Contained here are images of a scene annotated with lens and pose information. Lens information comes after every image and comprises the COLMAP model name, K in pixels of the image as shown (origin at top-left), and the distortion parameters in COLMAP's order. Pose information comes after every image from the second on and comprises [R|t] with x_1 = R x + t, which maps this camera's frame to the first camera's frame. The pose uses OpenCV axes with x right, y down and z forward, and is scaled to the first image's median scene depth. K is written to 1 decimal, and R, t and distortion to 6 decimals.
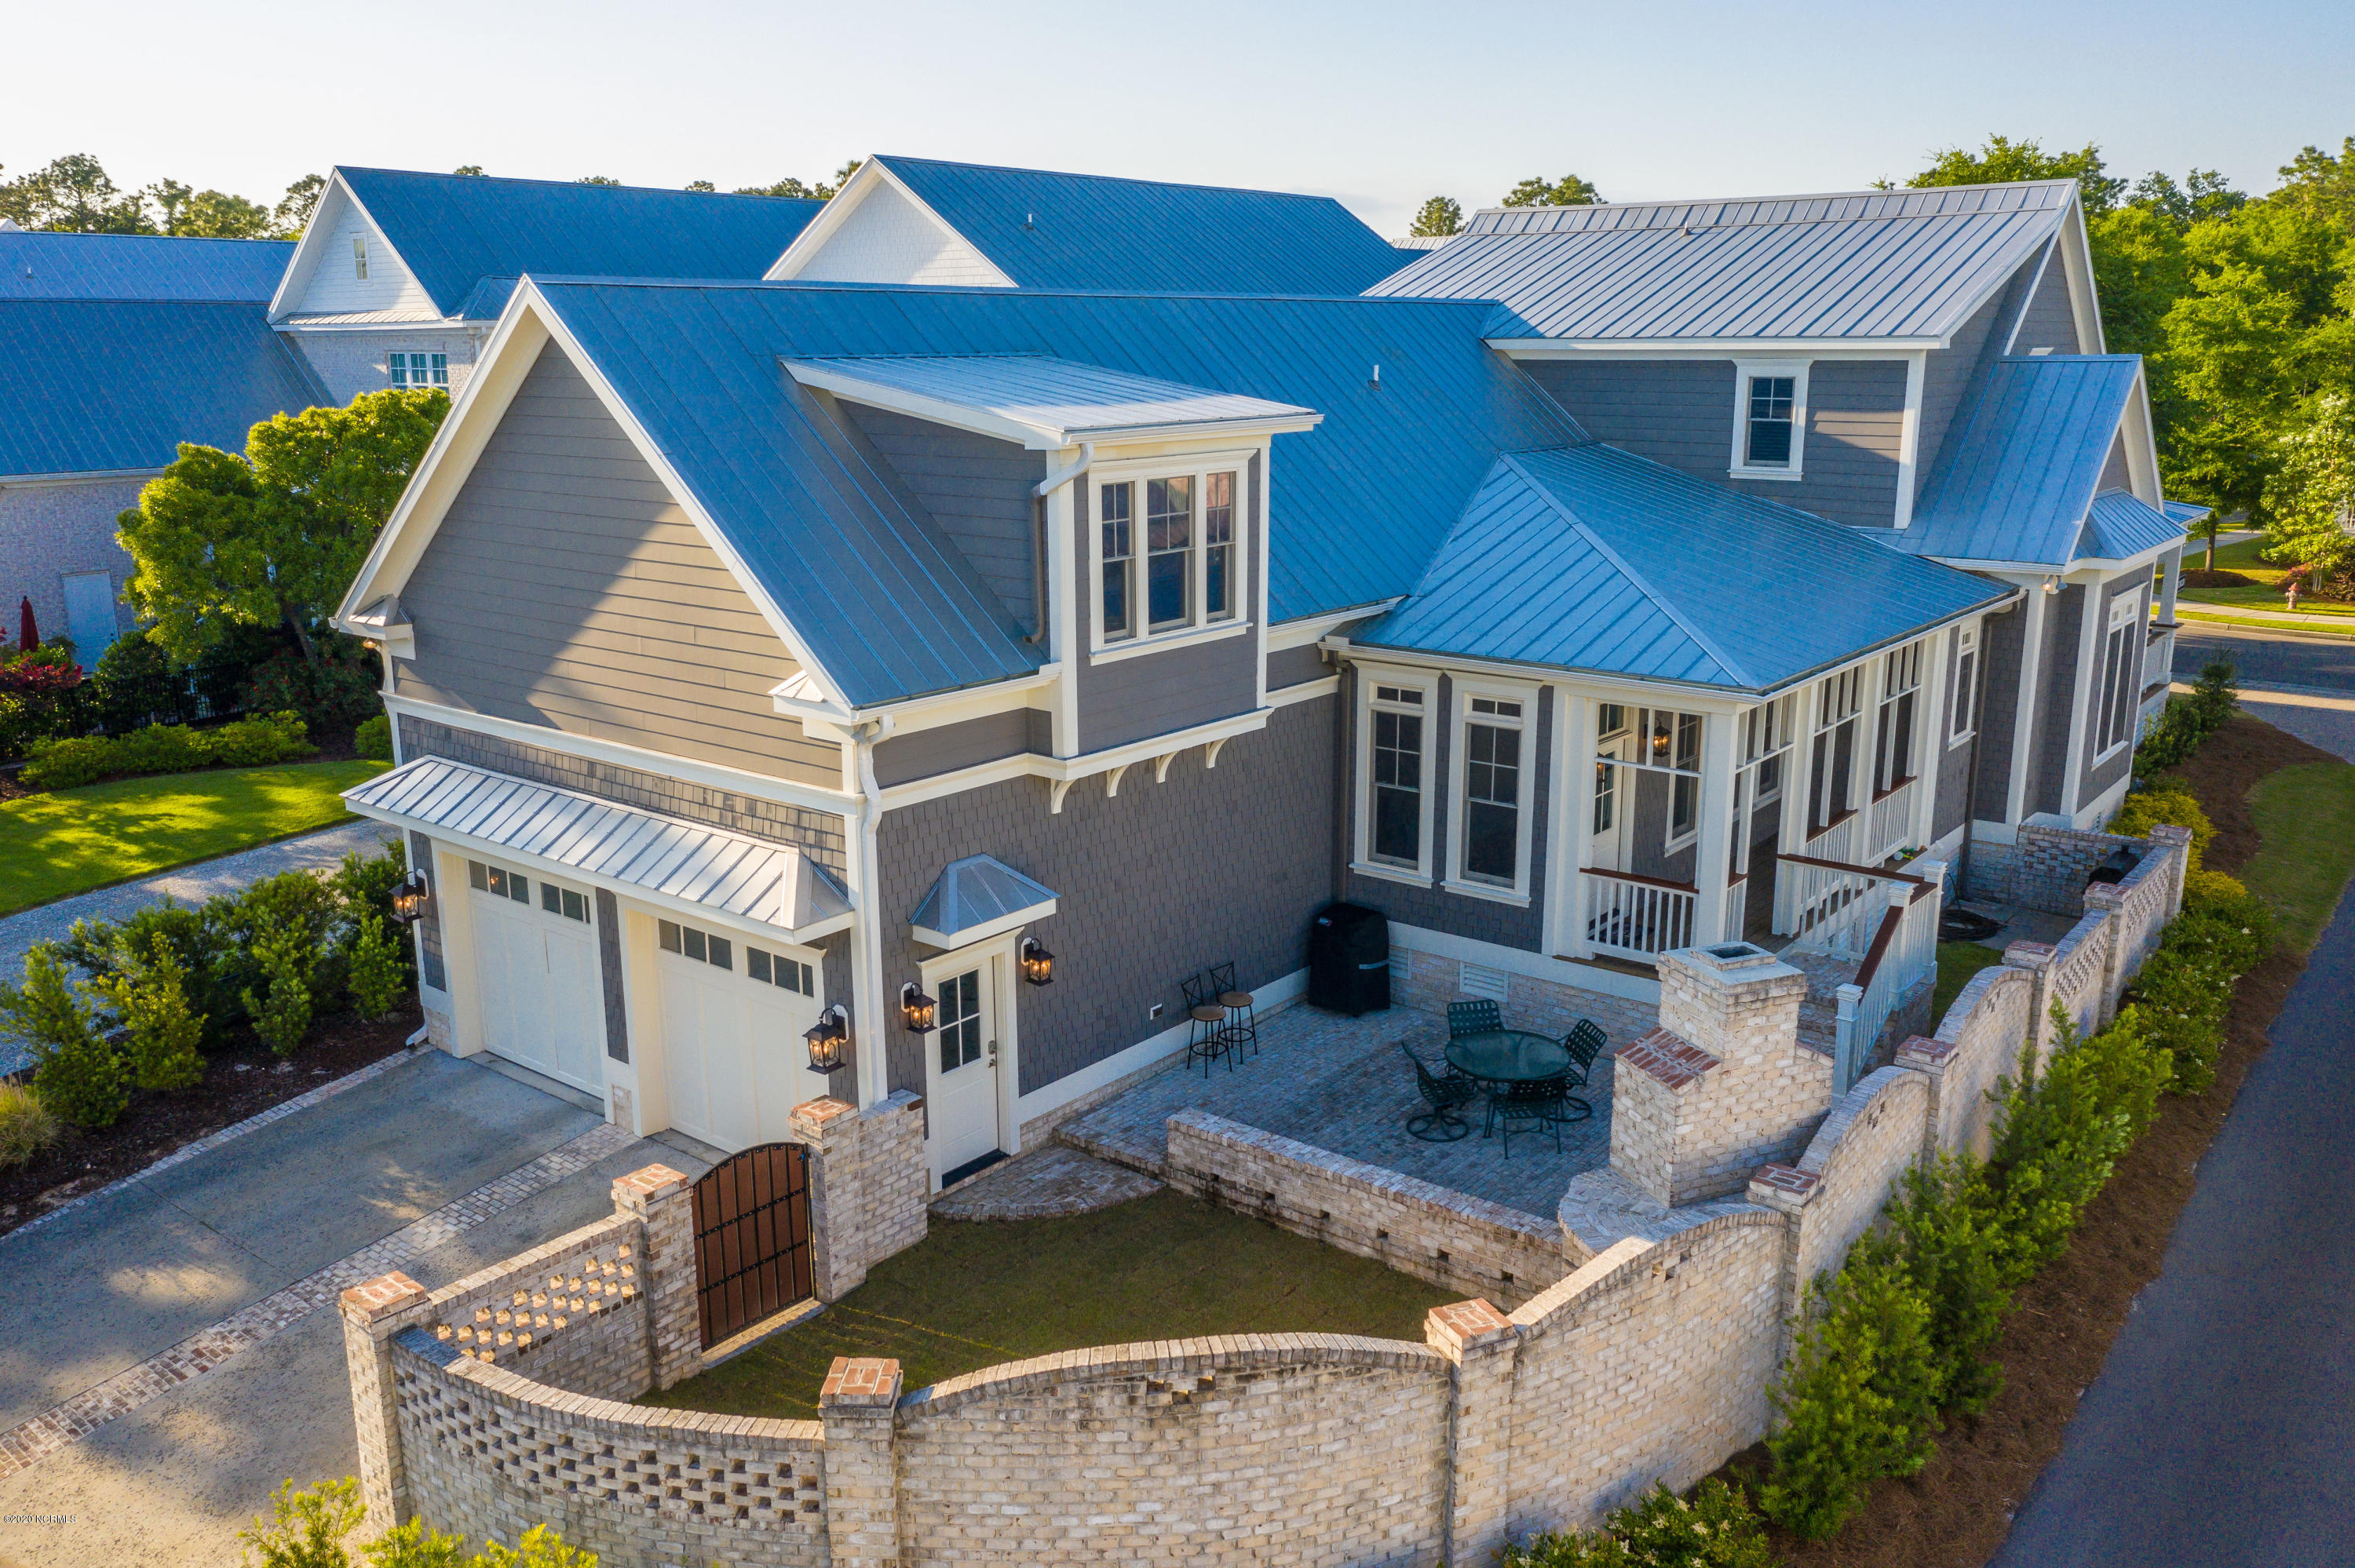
lens RADIAL K [[1846.4, 0, 1177.5], [0, 1846.4, 784.0], [0, 0, 1]] dist [-0.022675, 0.032629]
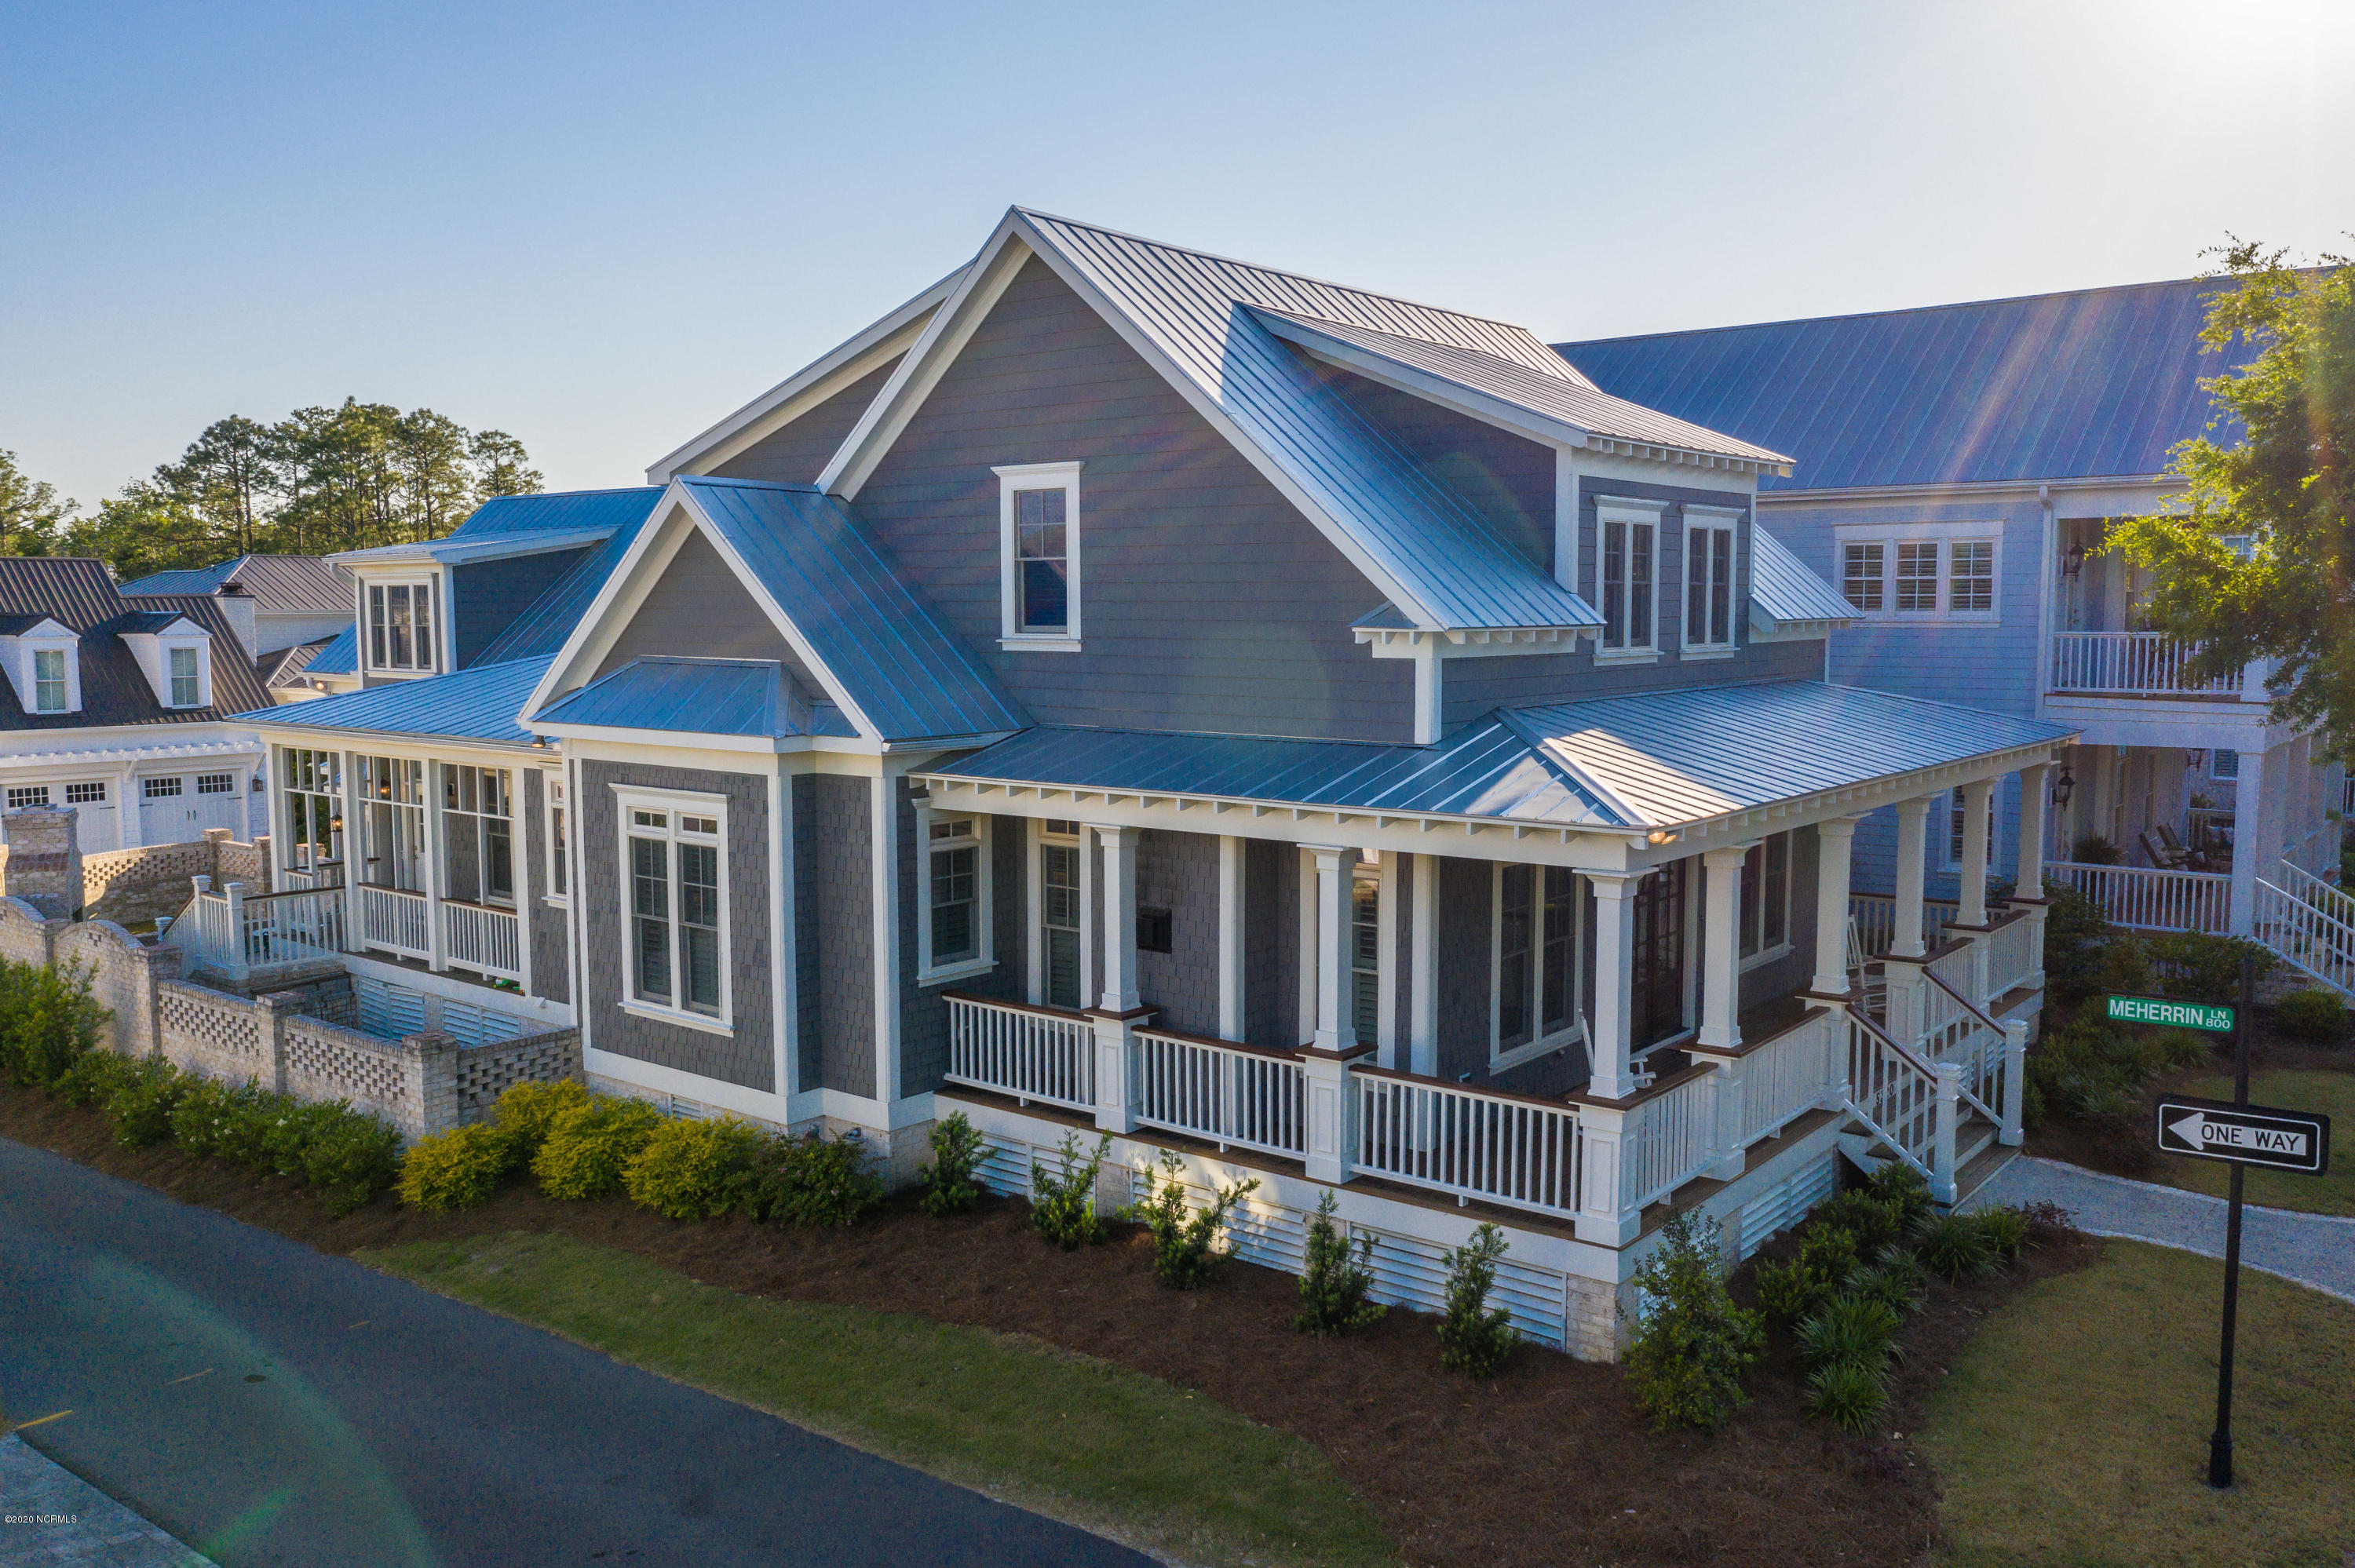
lens RADIAL K [[1846.4, 0, 1177.5], [0, 1846.4, 784.0], [0, 0, 1]] dist [-0.022675, 0.032629]
pose [[-0.004658, 0.094397, -0.995524, 1.745557], [-0.234103, 0.967767, 0.092860, -0.307446], [0.972201, 0.233488, 0.017590, 1.661962]]
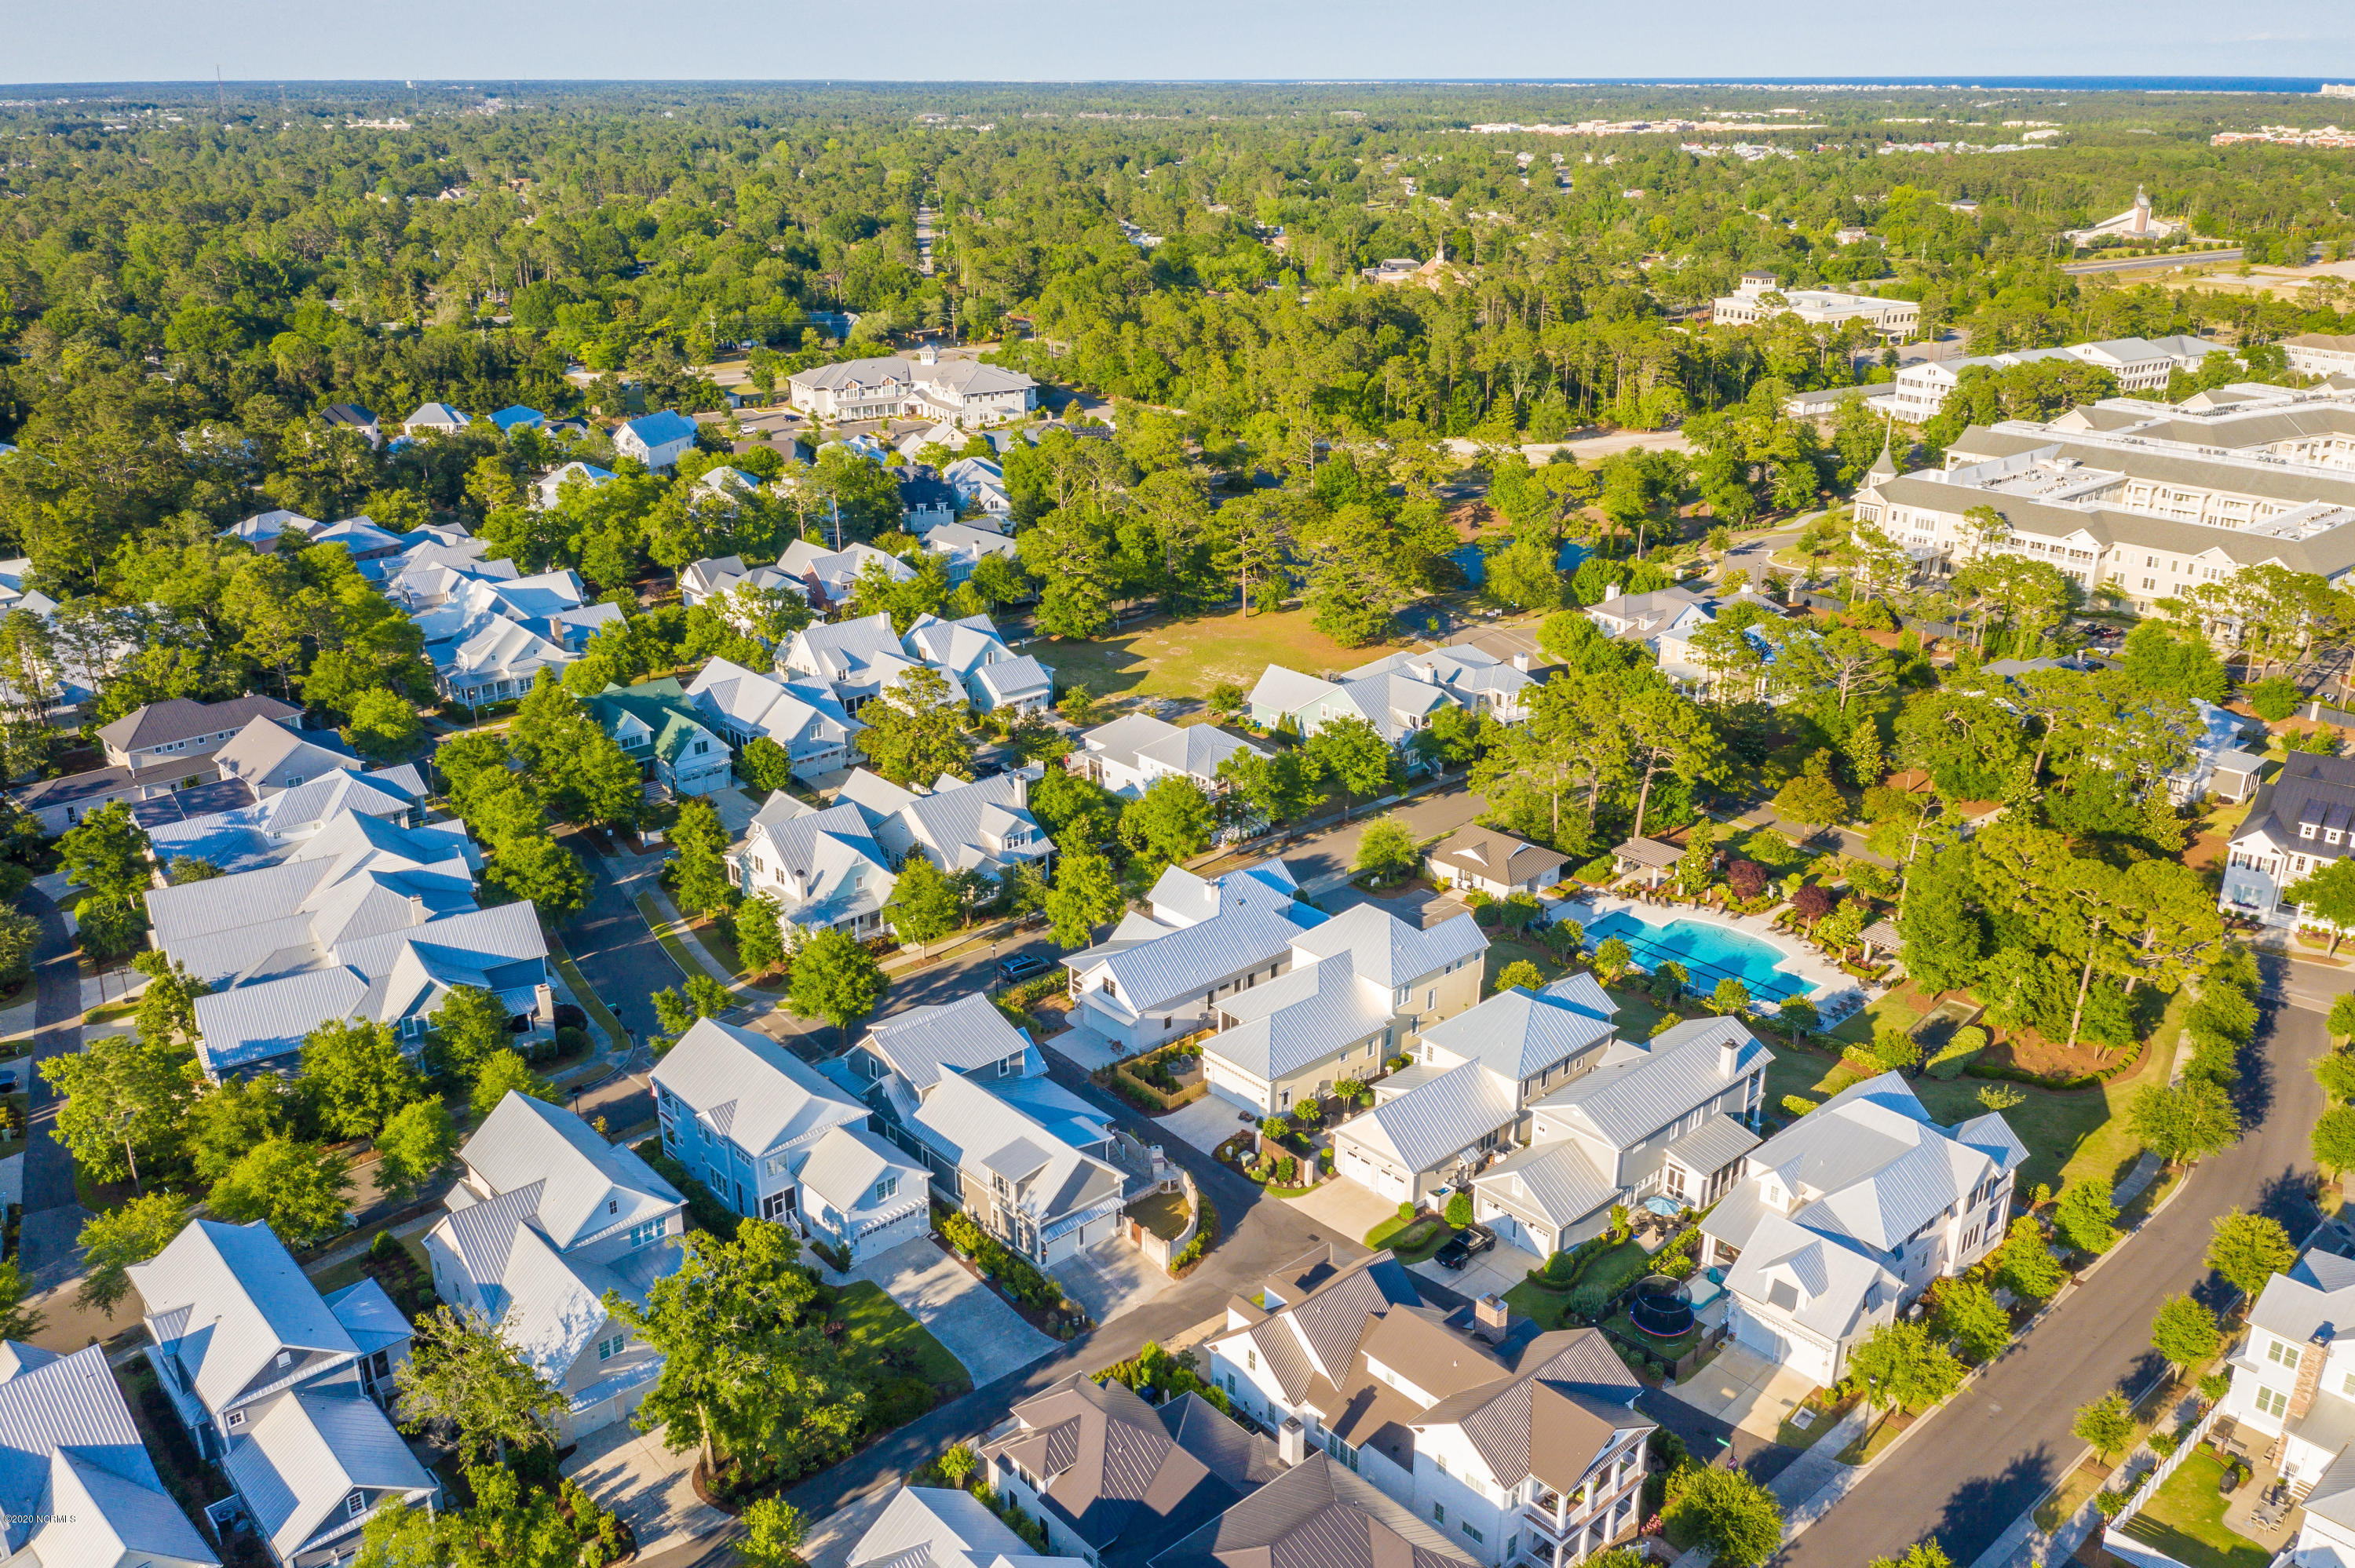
lens RADIAL K [[1871.1, 0, 1177.5], [0, 1871.1, 784.0], [0, 0, 1]] dist [-0.014716, 0.012301]
pose [[0.176251, -0.346366, 0.921393, -6.273334], [0.238263, 0.923224, 0.301478, -3.579965], [-0.955074, 0.166398, 0.245245, -1.427614]]
